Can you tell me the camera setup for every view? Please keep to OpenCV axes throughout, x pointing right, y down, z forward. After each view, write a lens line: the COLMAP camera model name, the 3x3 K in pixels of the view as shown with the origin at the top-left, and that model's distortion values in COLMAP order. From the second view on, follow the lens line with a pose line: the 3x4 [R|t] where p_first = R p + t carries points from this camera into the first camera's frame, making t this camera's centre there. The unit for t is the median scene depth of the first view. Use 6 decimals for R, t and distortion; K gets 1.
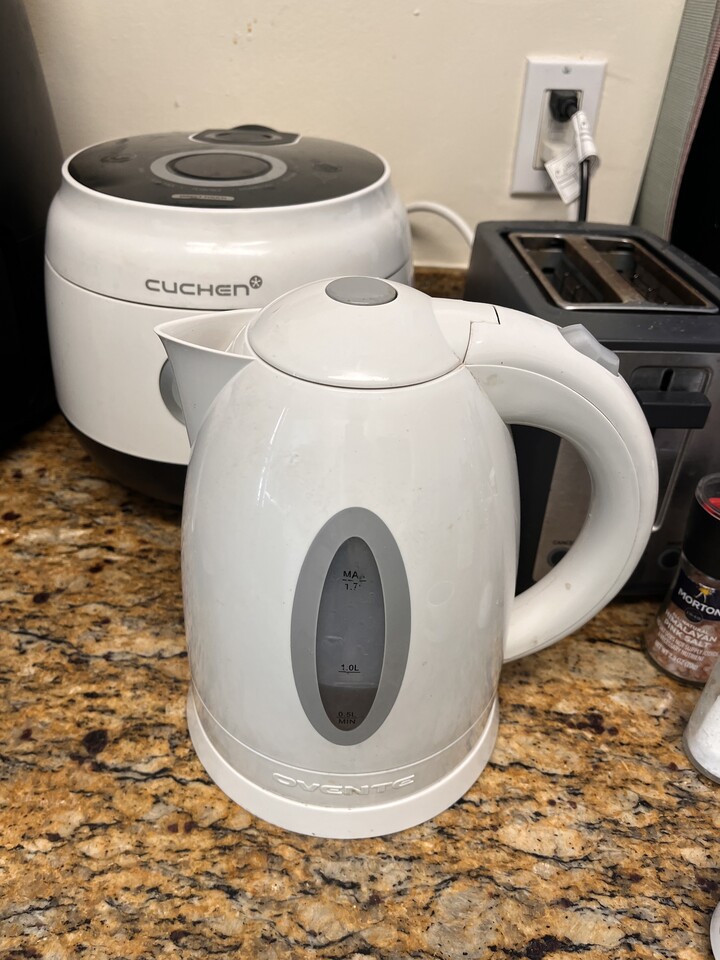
lens RADIAL K [[725.1, 0, 362.7], [0, 725.1, 479.1], [0, 0, 1]] dist [0.005868, -0.049891]
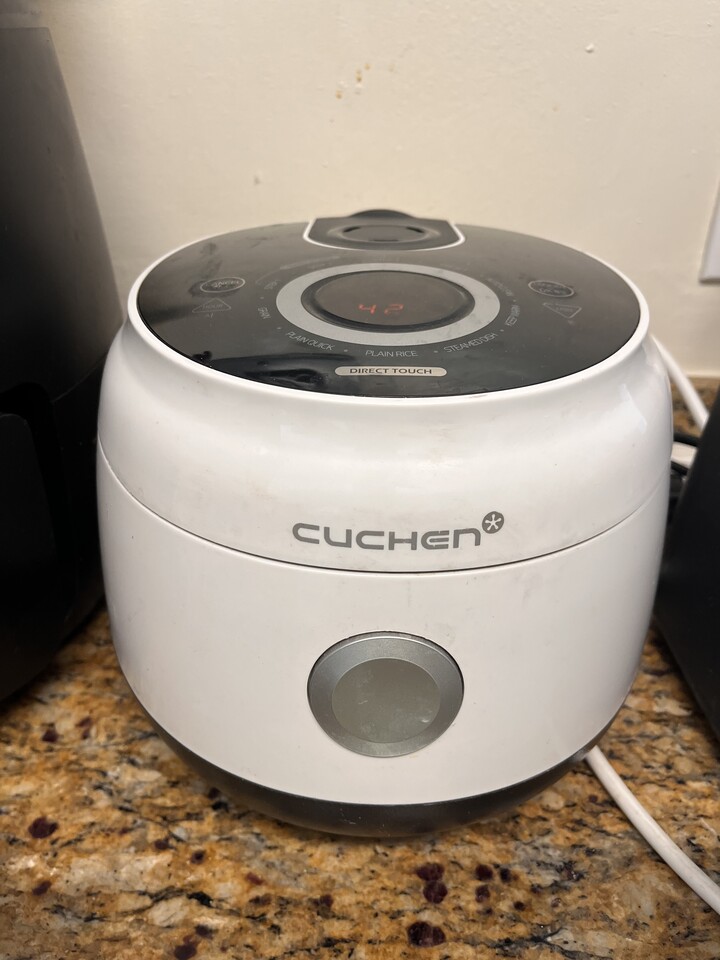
lens RADIAL K [[725.1, 0, 359.7], [0, 725.1, 455.6], [0, 0, 1]] dist [0.005868, -0.049891]
pose [[0.999470, -0.026832, -0.018453, -0.186683], [0.025423, 0.997024, -0.072773, -0.224368], [0.020351, 0.072265, 0.997178, 0.350935]]
